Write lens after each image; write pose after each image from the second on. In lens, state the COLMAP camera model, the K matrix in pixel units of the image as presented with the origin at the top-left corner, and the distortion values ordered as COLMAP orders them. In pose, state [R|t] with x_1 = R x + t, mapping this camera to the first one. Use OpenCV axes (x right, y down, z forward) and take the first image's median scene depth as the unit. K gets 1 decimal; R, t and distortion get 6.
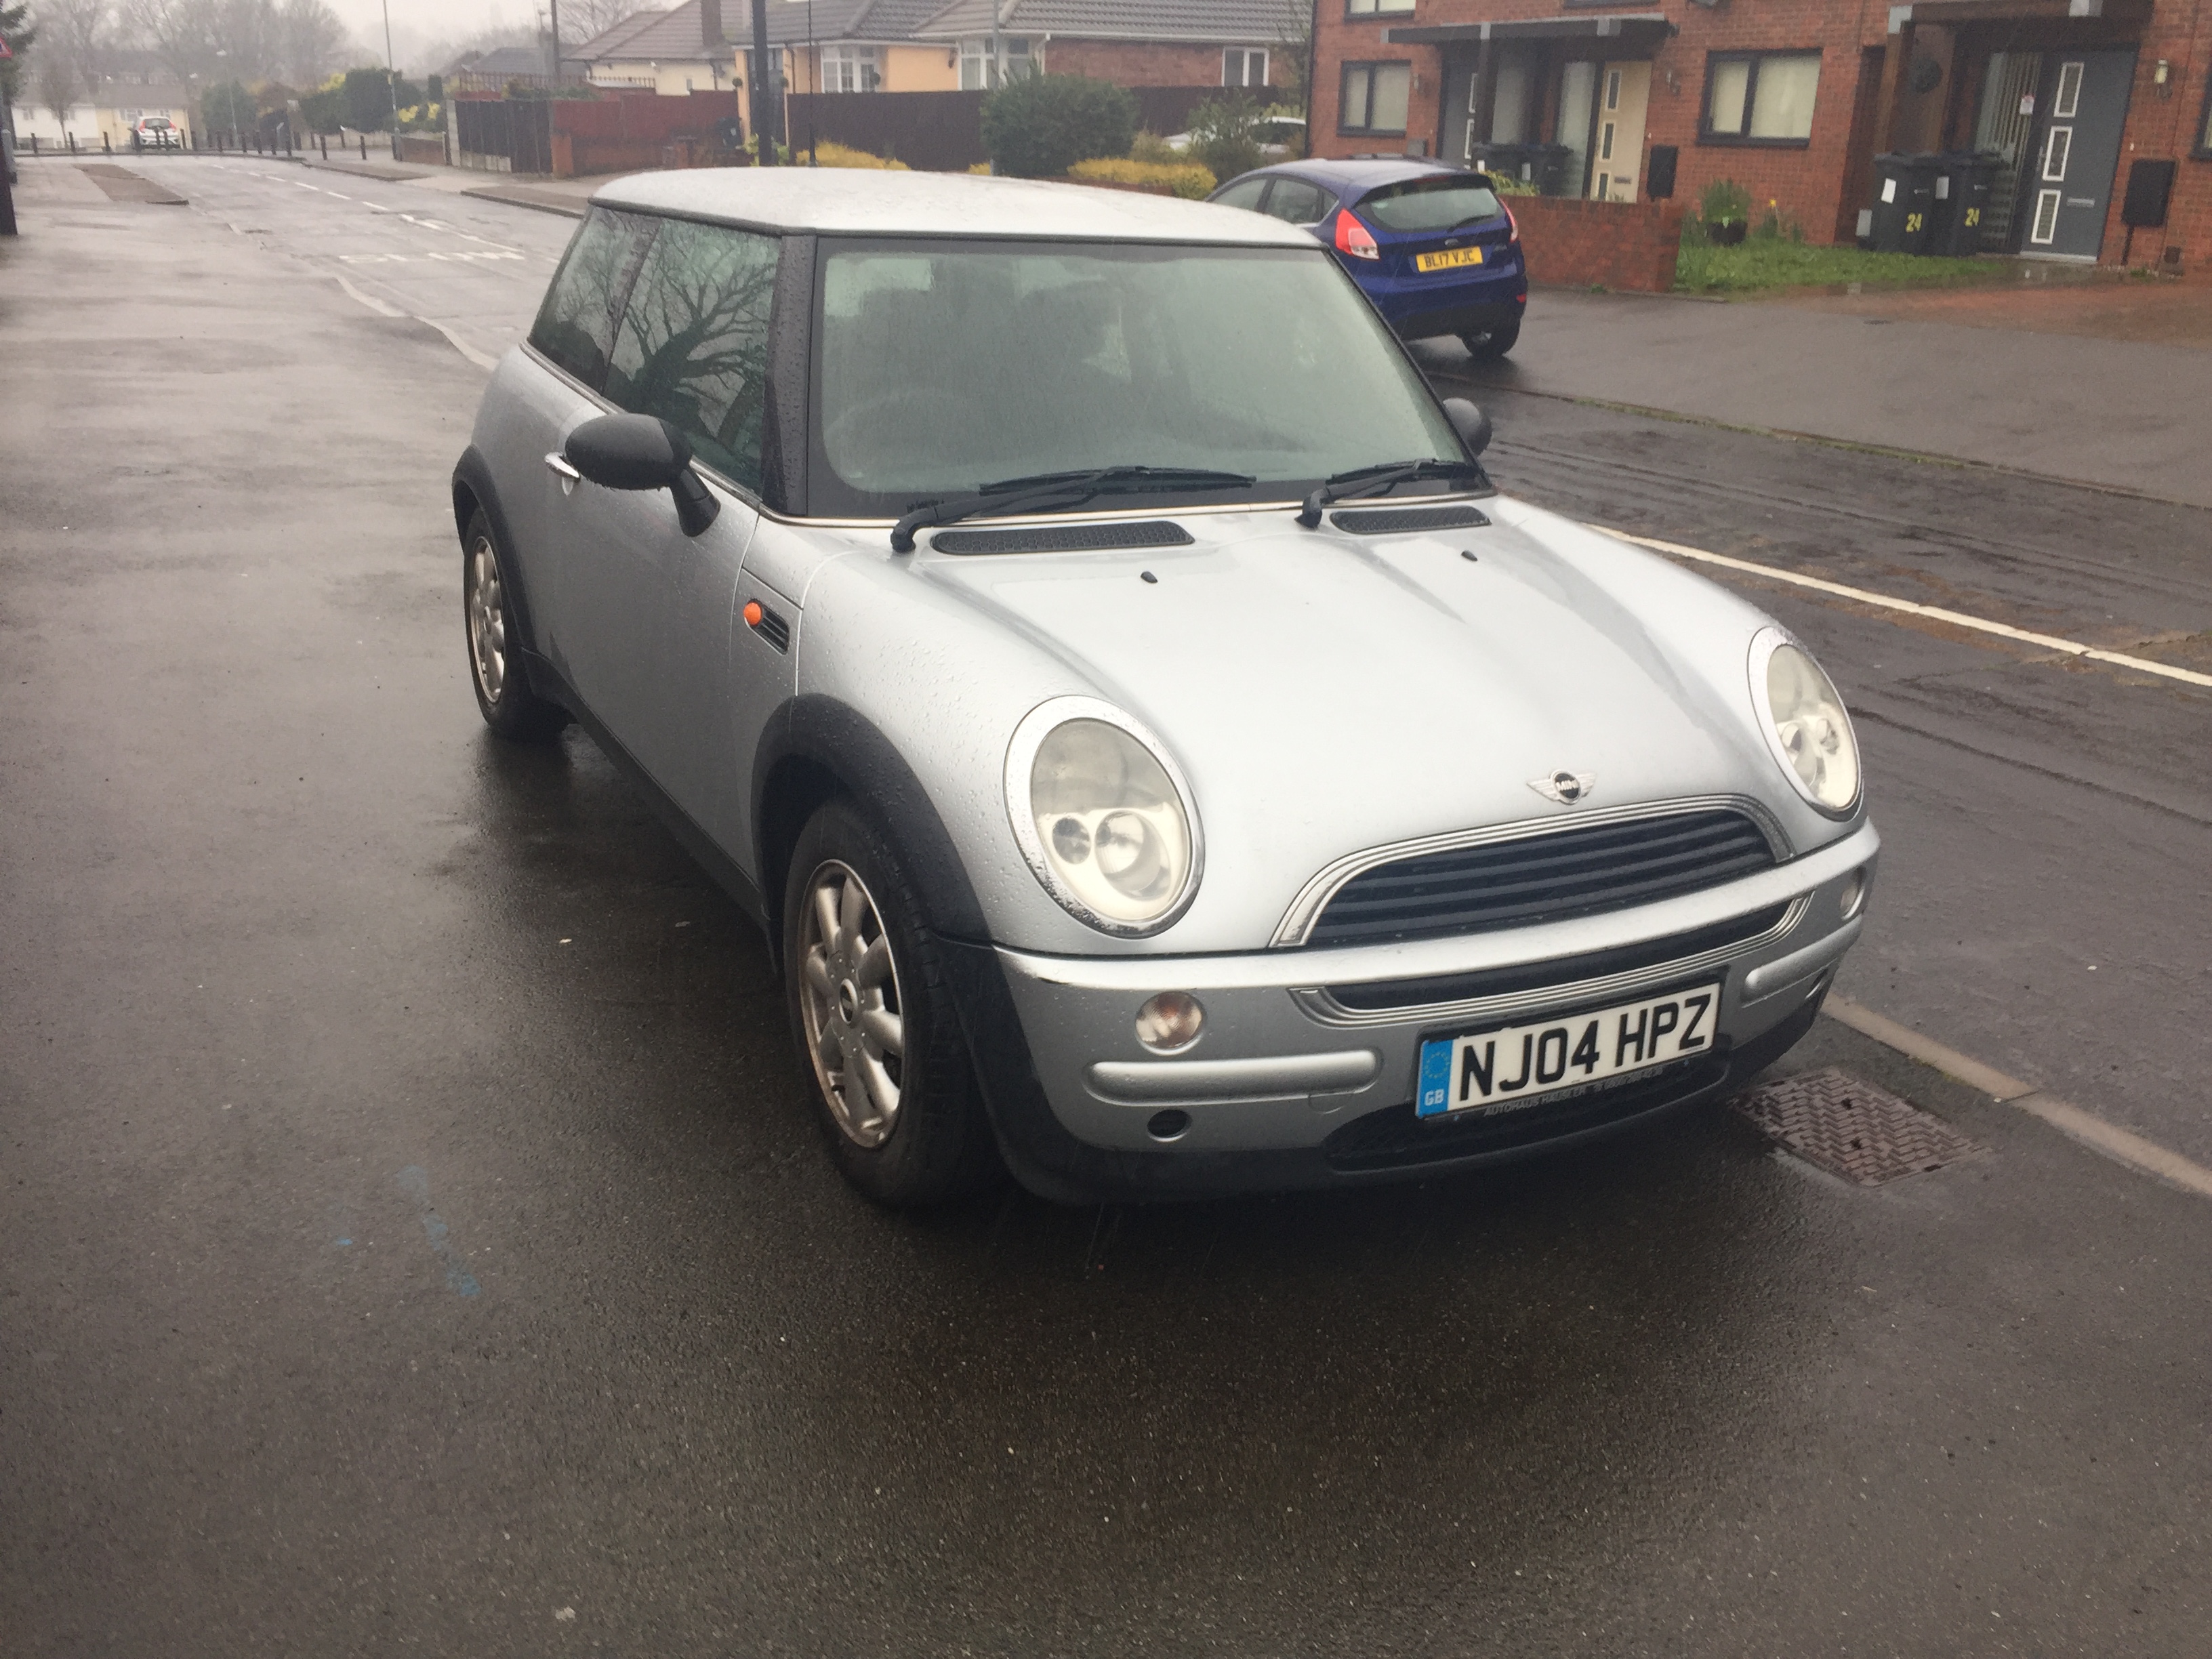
lens RADIAL K [[1822.9, 0, 1094.6], [0, 1822.9, 835.3], [0, 0, 1]] dist [0.125169, 0.003010]
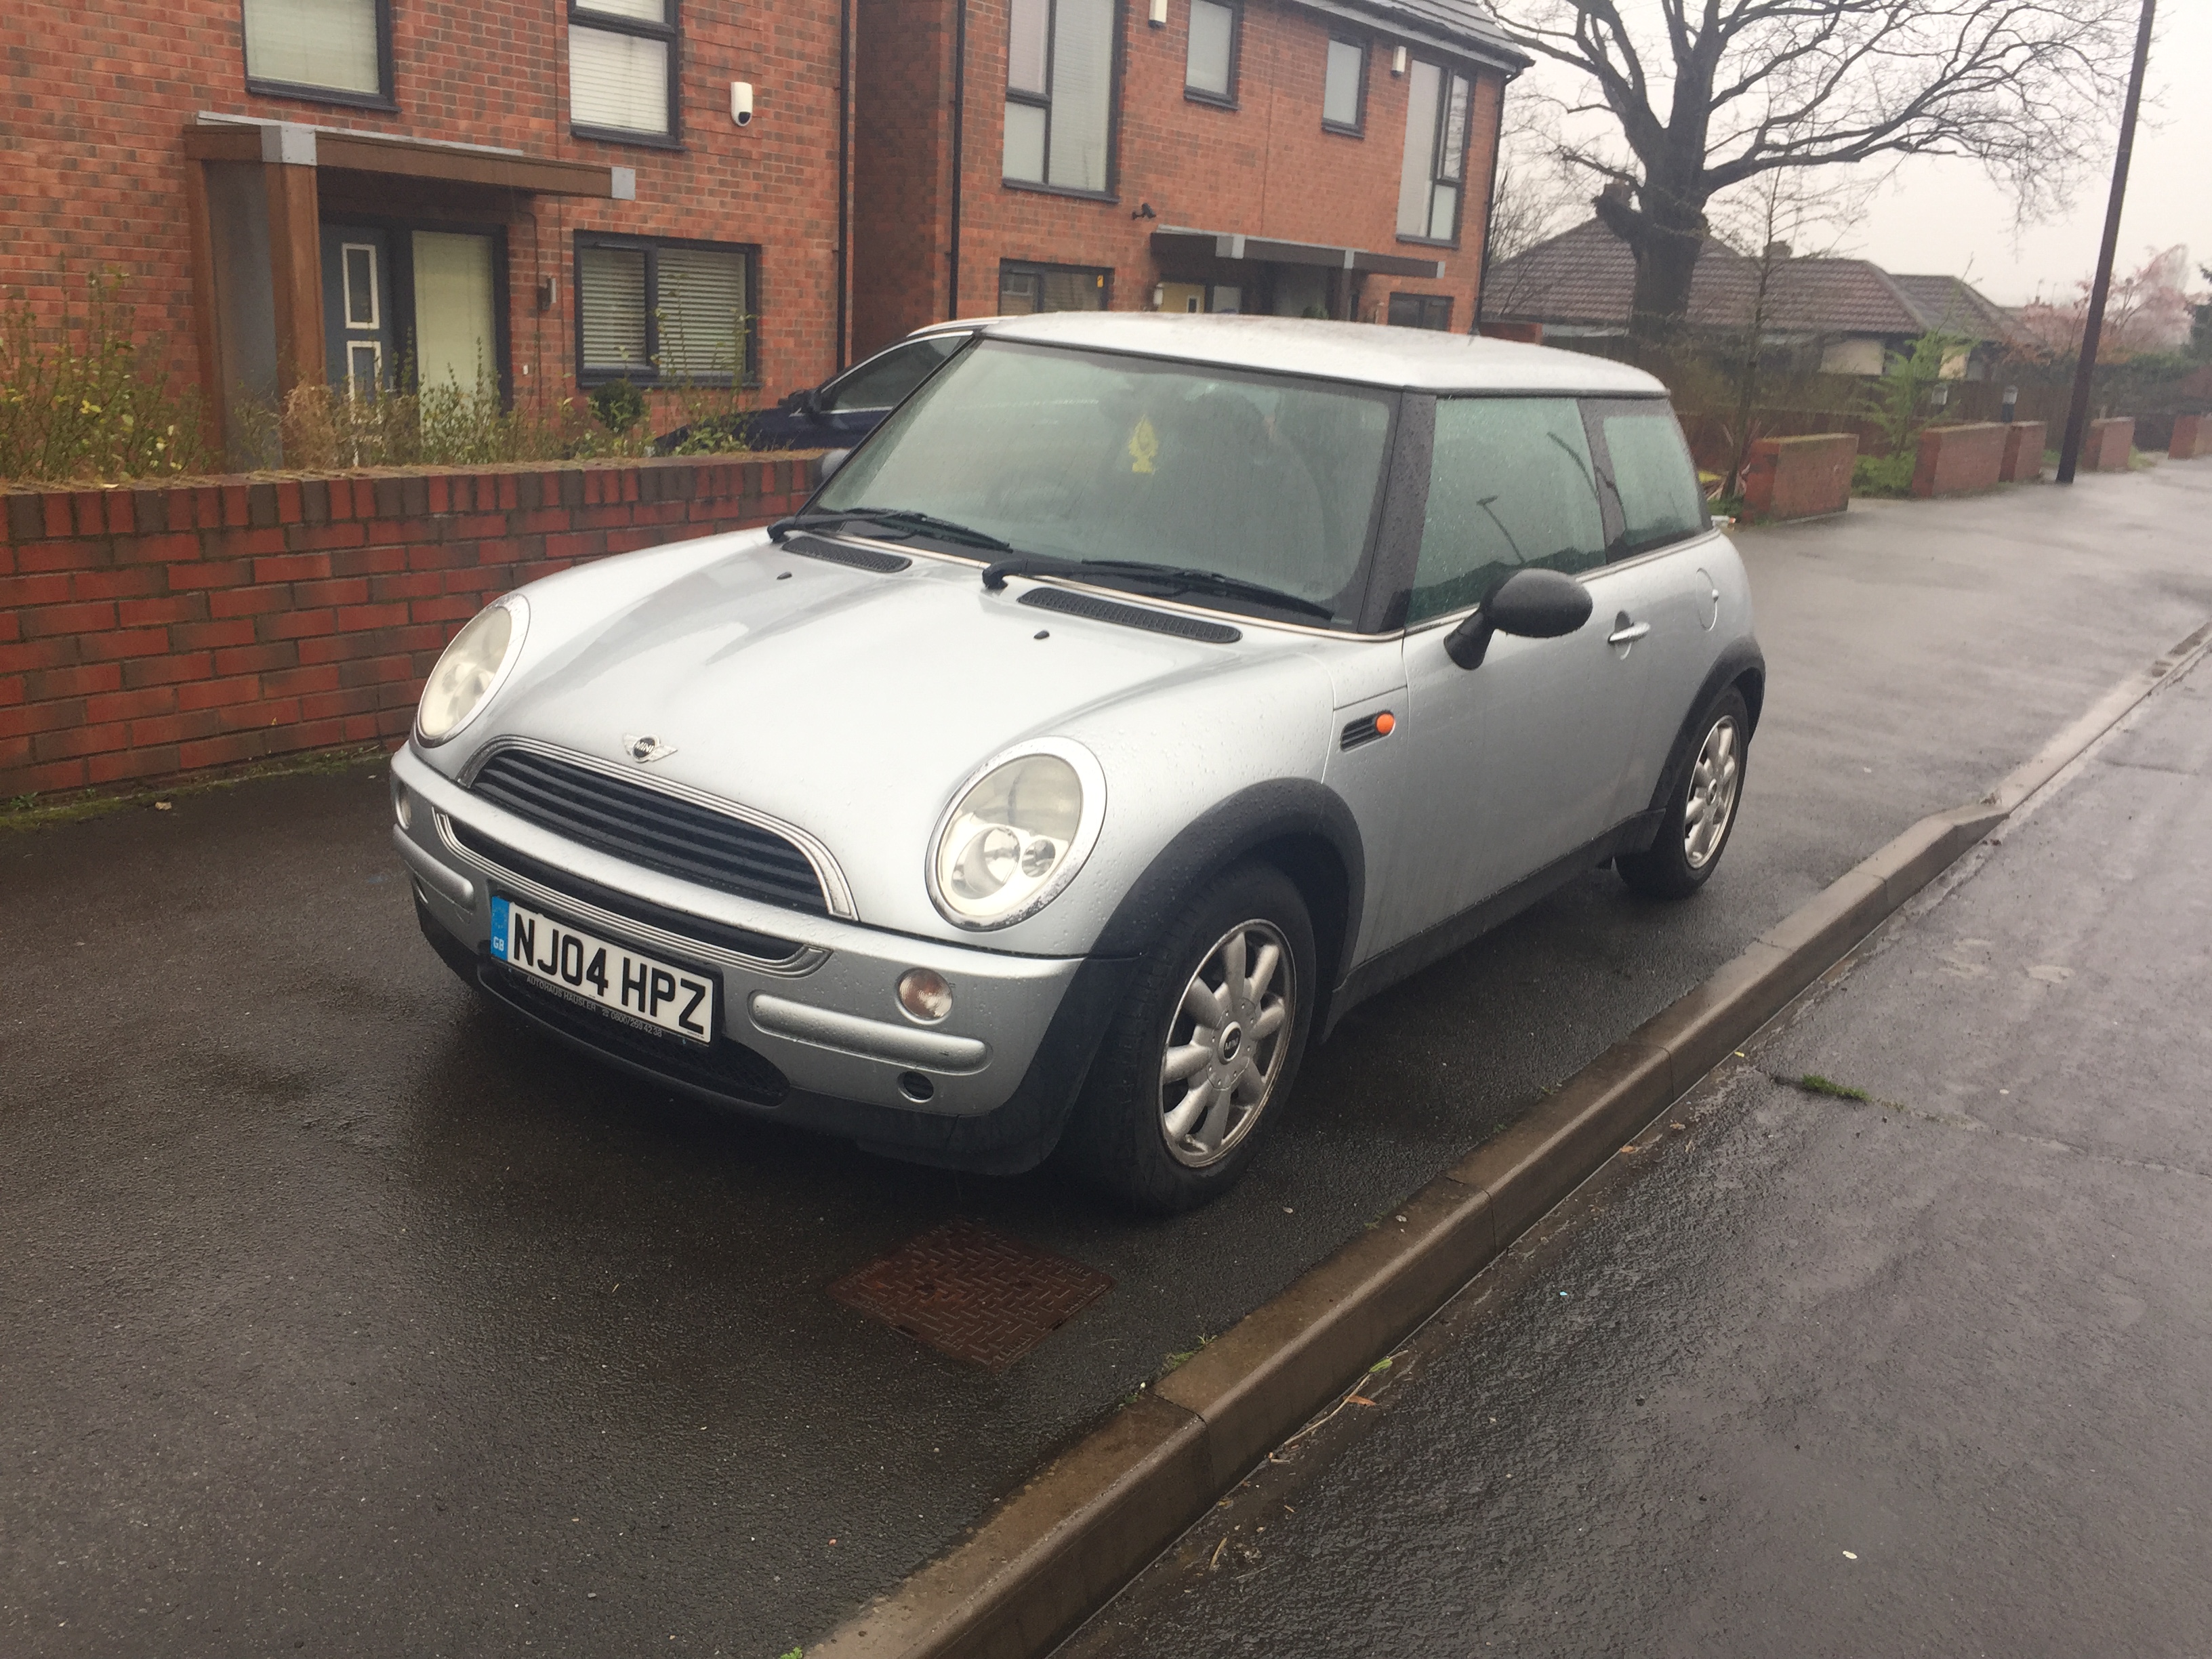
lens RADIAL K [[1822.9, 0, 1102.0], [0, 1822.9, 822.6], [0, 0, 1]] dist [0.125169, 0.003010]
pose [[0.412994, 0.229760, -0.881275, 1.382564], [-0.353821, 0.932121, 0.077204, -0.171067], [0.839194, 0.279929, 0.466255, 0.691956]]
